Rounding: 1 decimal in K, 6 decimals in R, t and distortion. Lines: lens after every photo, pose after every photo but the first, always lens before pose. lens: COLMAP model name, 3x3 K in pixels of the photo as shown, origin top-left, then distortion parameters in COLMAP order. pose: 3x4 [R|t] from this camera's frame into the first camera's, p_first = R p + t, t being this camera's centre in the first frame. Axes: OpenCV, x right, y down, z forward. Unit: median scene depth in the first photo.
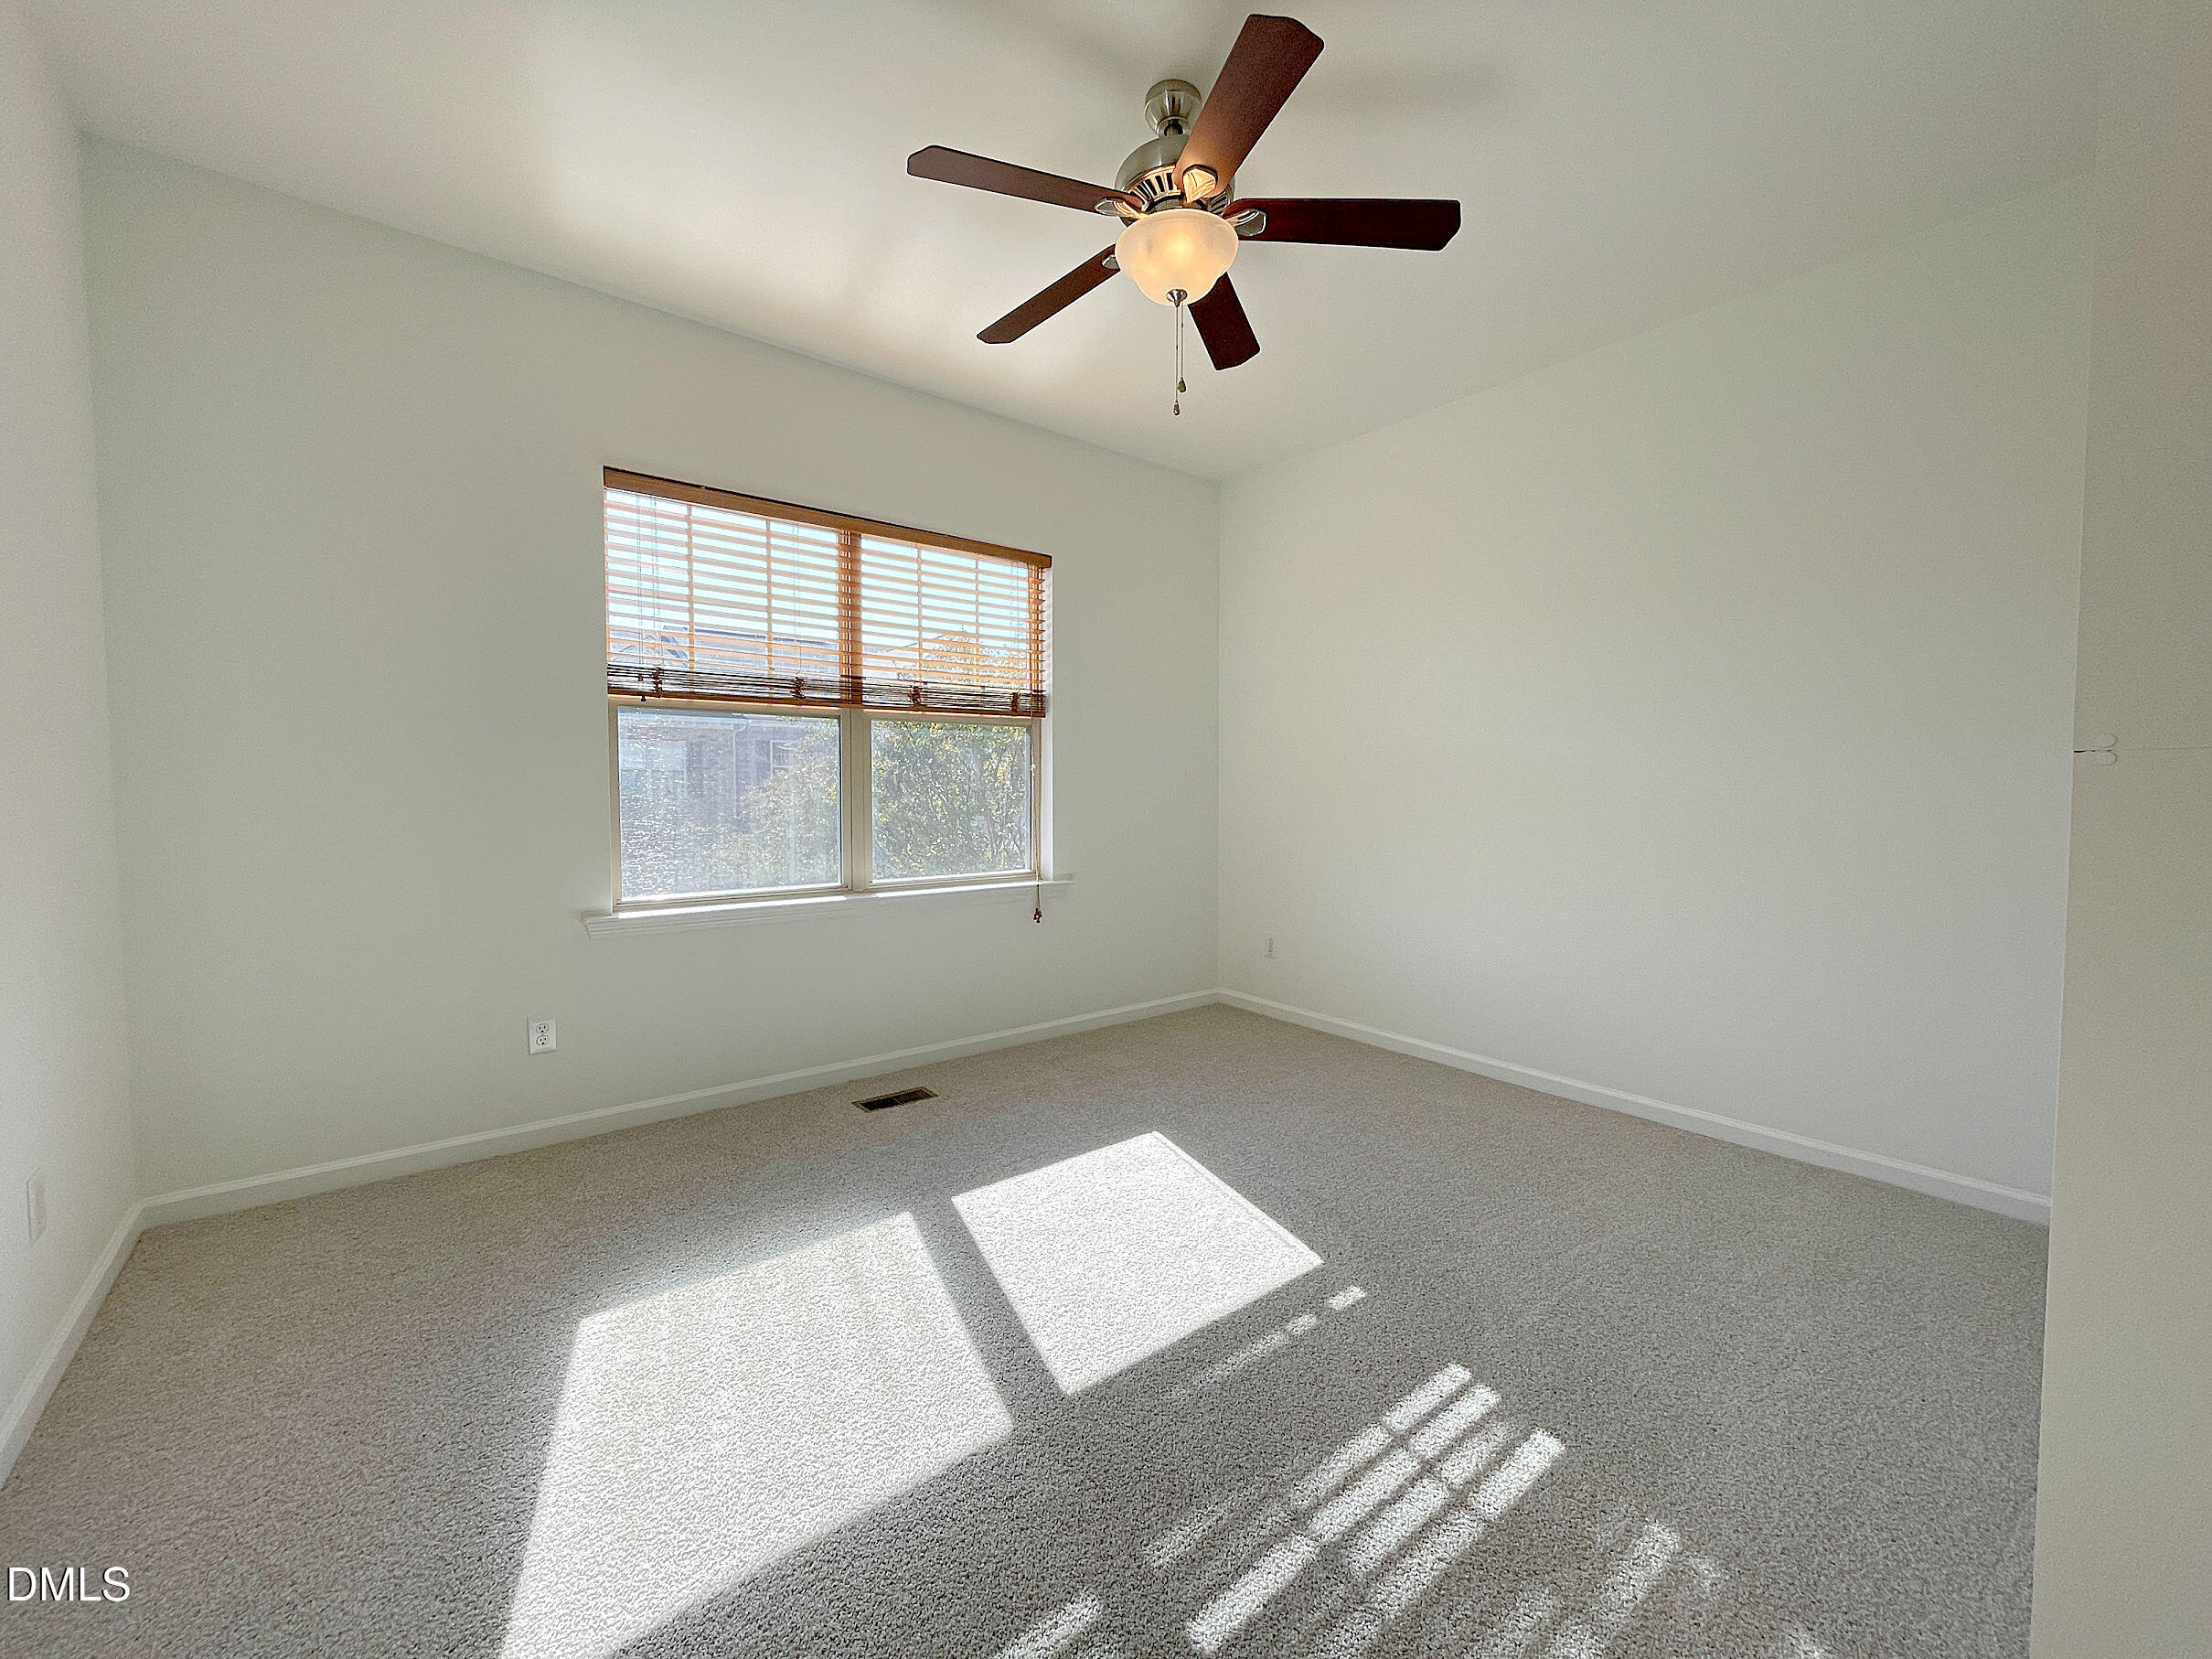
lens RADIAL K [[895.4, 0, 1106.7], [0, 895.4, 819.5], [0, 0, 1]] dist [-0.008593, 0.000055]
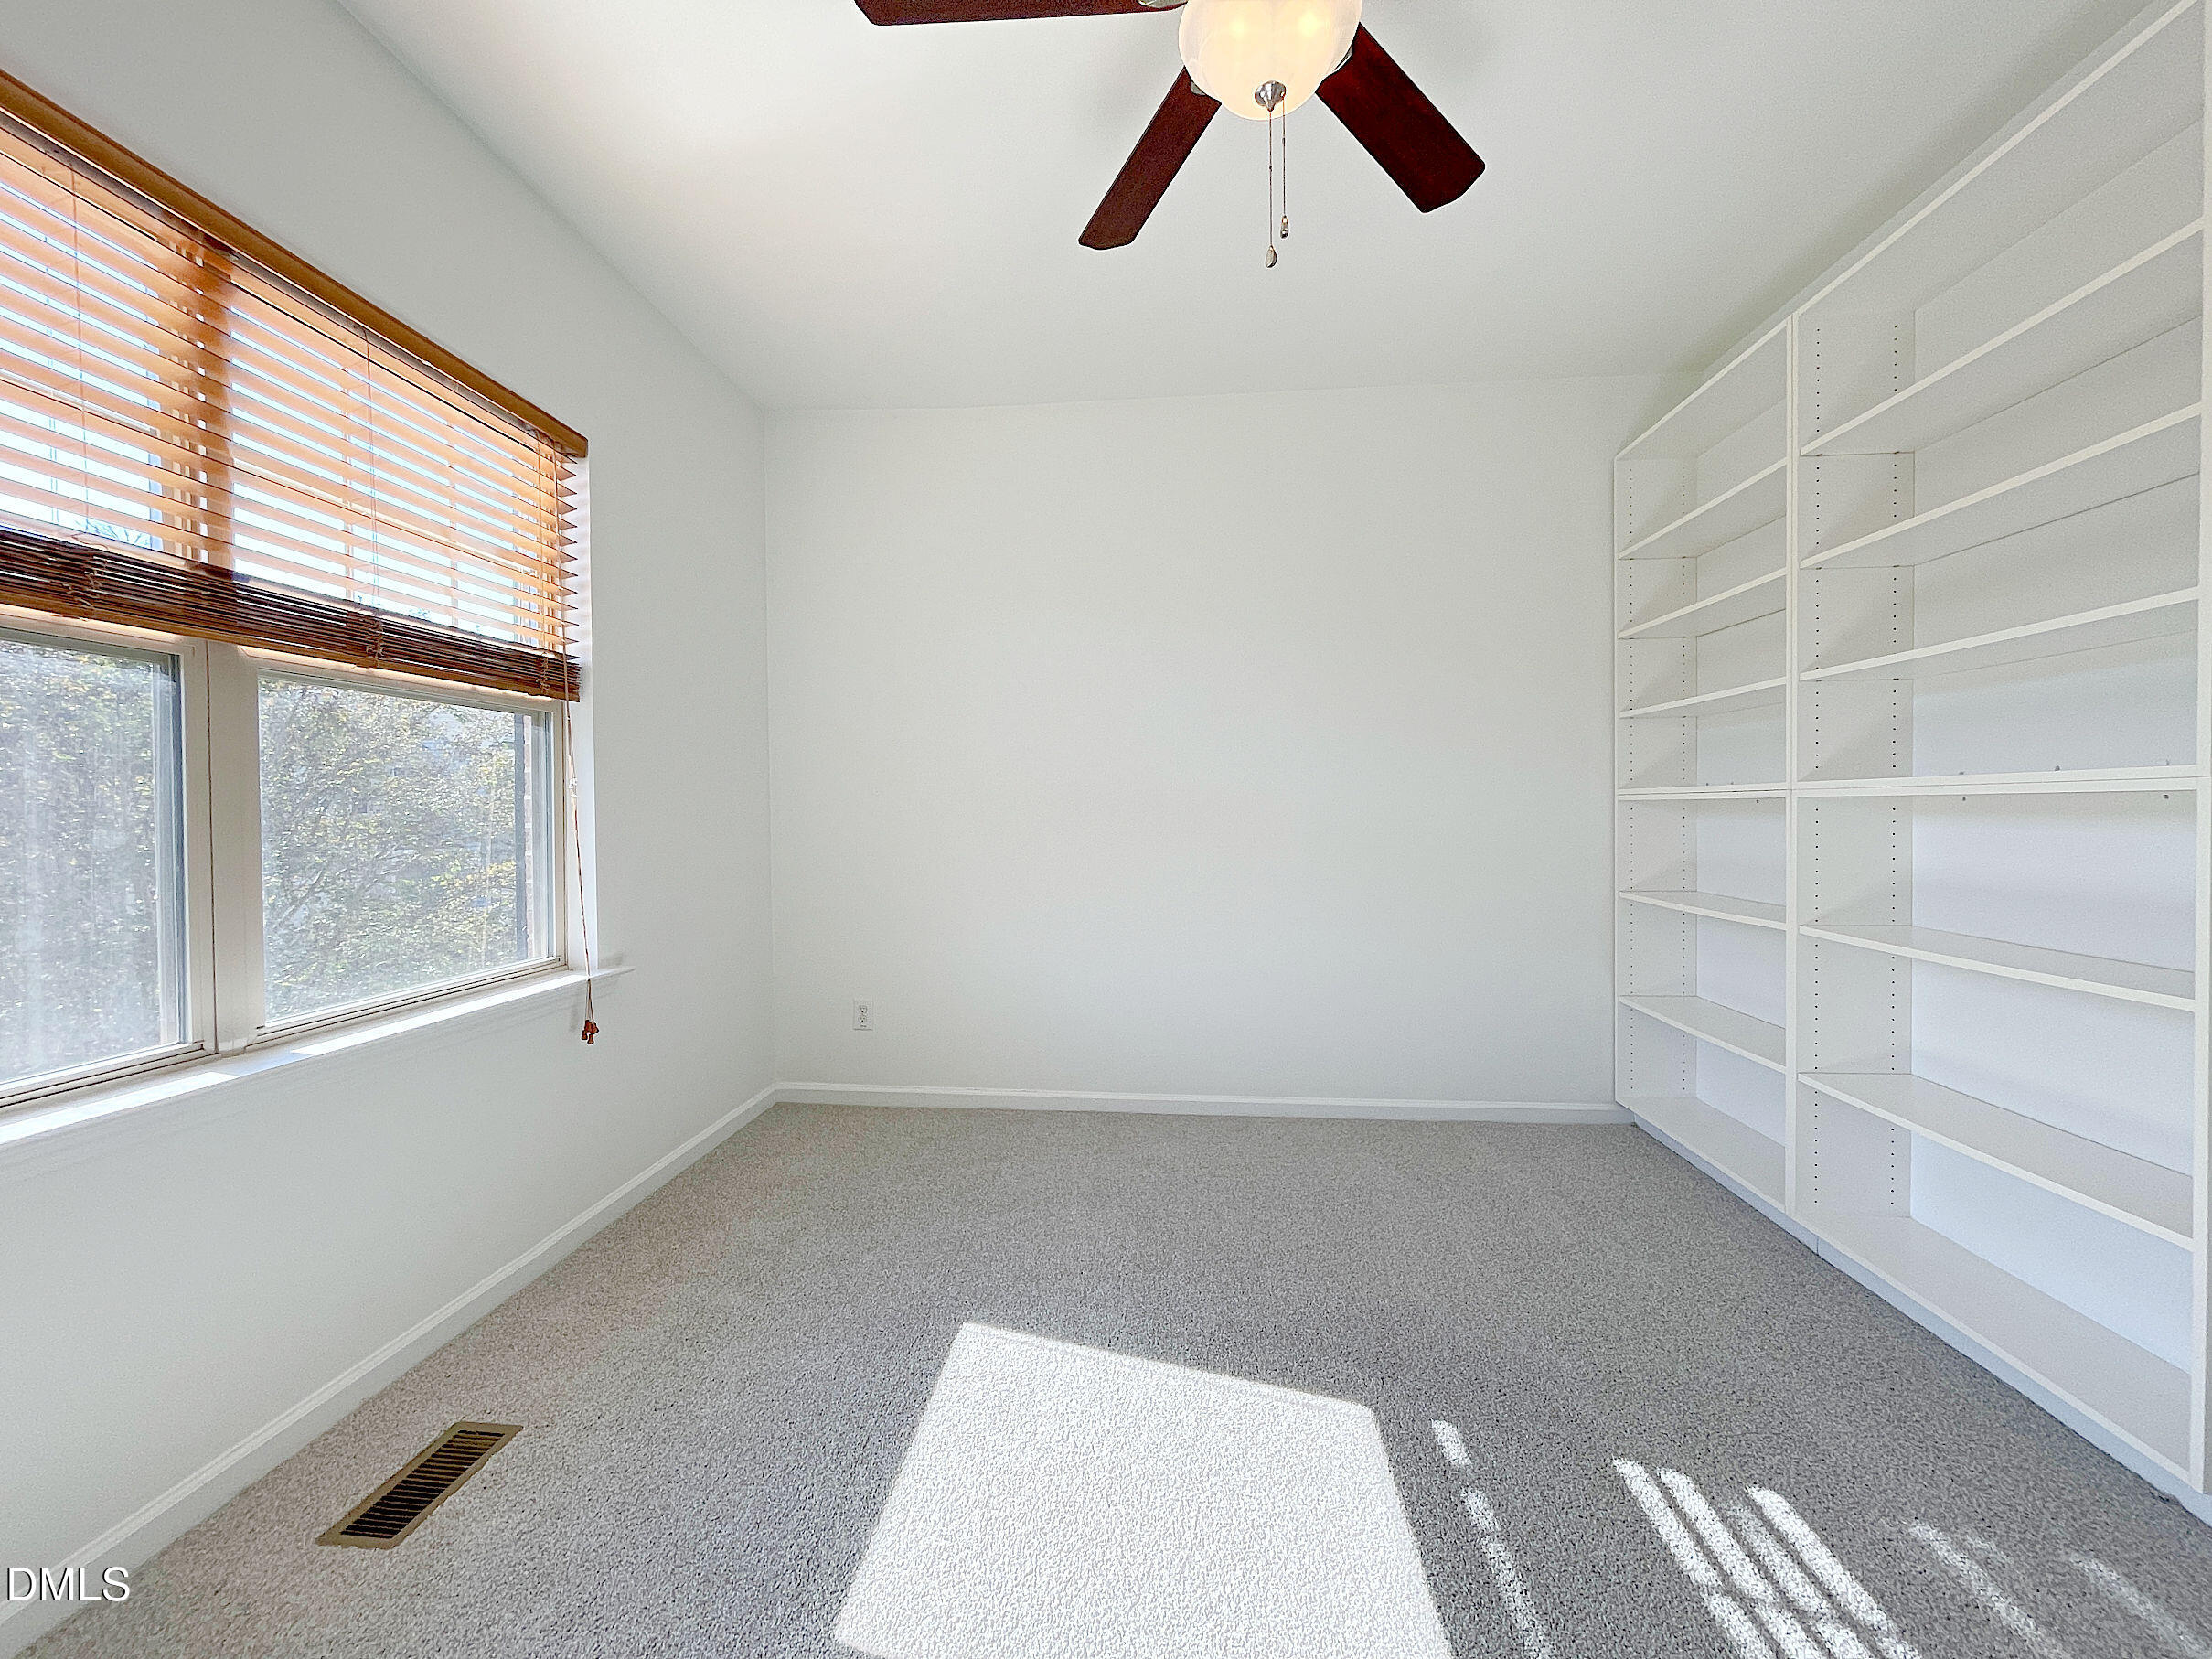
lens RADIAL K [[895.4, 0, 1106.7], [0, 895.4, 819.5], [0, 0, 1]] dist [-0.008593, 0.000055]
pose [[0.690514, -0.016164, 0.723139, -0.302889], [0.036504, 0.999255, -0.012521, -0.015736], [-0.722398, 0.035043, 0.690589, 0.382101]]
